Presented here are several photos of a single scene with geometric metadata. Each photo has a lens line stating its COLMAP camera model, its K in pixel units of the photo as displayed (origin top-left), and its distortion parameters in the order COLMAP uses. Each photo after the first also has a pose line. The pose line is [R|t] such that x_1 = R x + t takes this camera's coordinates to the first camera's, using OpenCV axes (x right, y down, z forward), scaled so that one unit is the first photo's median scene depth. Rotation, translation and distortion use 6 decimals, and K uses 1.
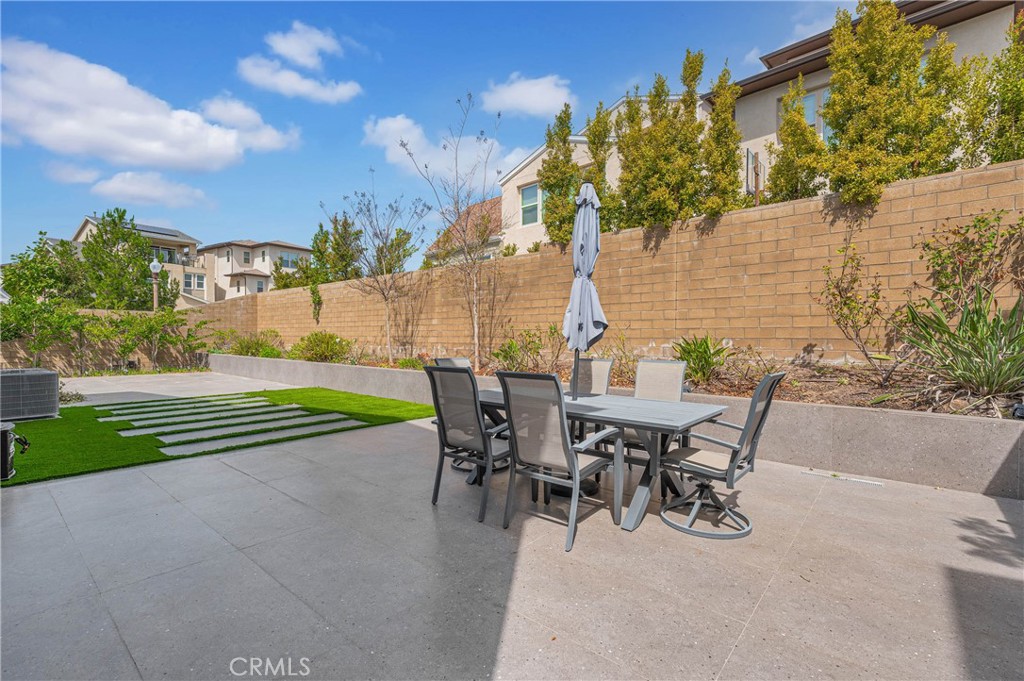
lens RADIAL K [[457.8, 0, 515.7], [0, 457.8, 332.0], [0, 0, 1]] dist [0.001647, 0.000502]
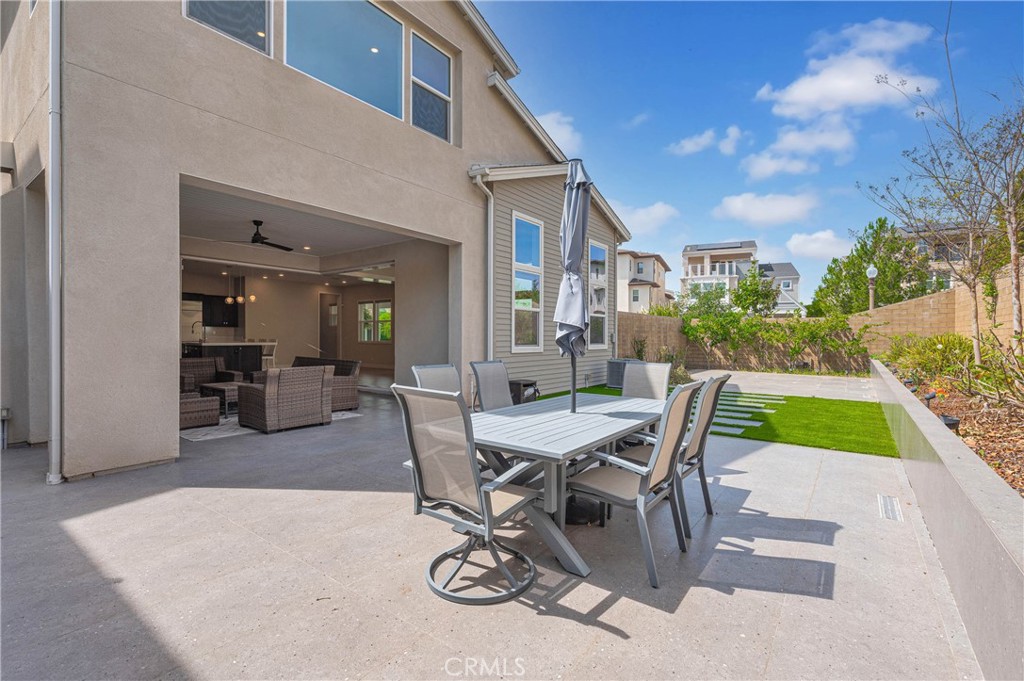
lens RADIAL K [[457.8, 0, 512.6], [0, 457.8, 340.8], [0, 0, 1]] dist [0.001647, 0.000502]
pose [[0.061556, 0.005900, -0.998086, 0.489675], [0.002435, 0.999979, 0.006061, 0.003081], [0.998101, -0.002804, 0.061541, 0.411643]]
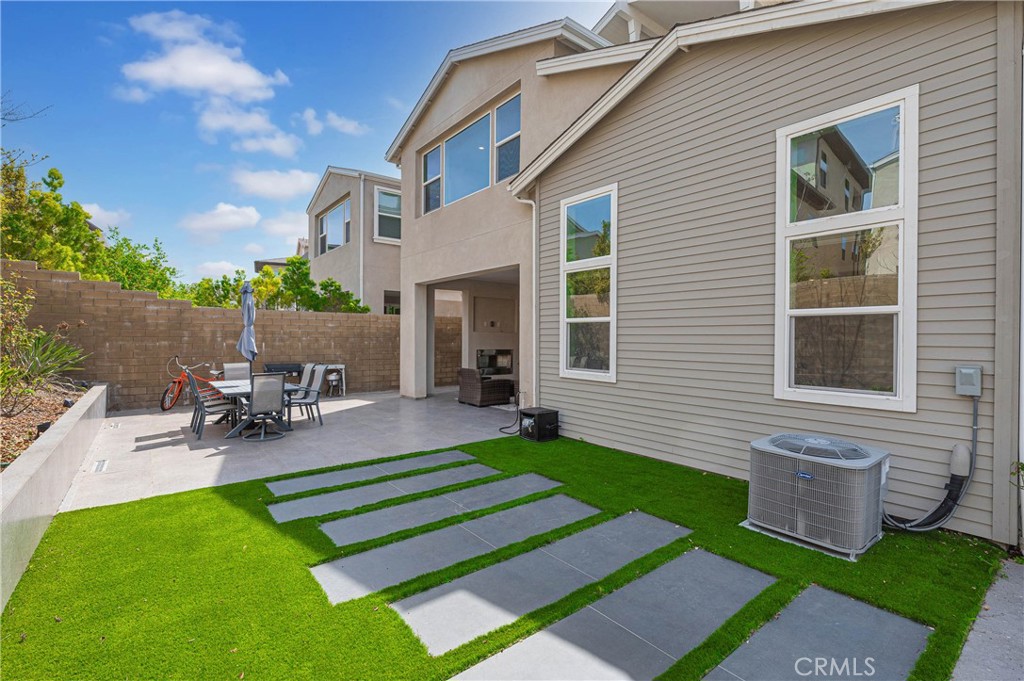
lens RADIAL K [[457.8, 0, 510.8], [0, 457.8, 342.4], [0, 0, 1]] dist [0.001647, 0.000502]
pose [[-0.979655, -0.011747, 0.200343, -0.746954], [-0.010597, 0.999921, 0.006813, -0.035684], [-0.200407, 0.004551, -0.979702, 1.412757]]
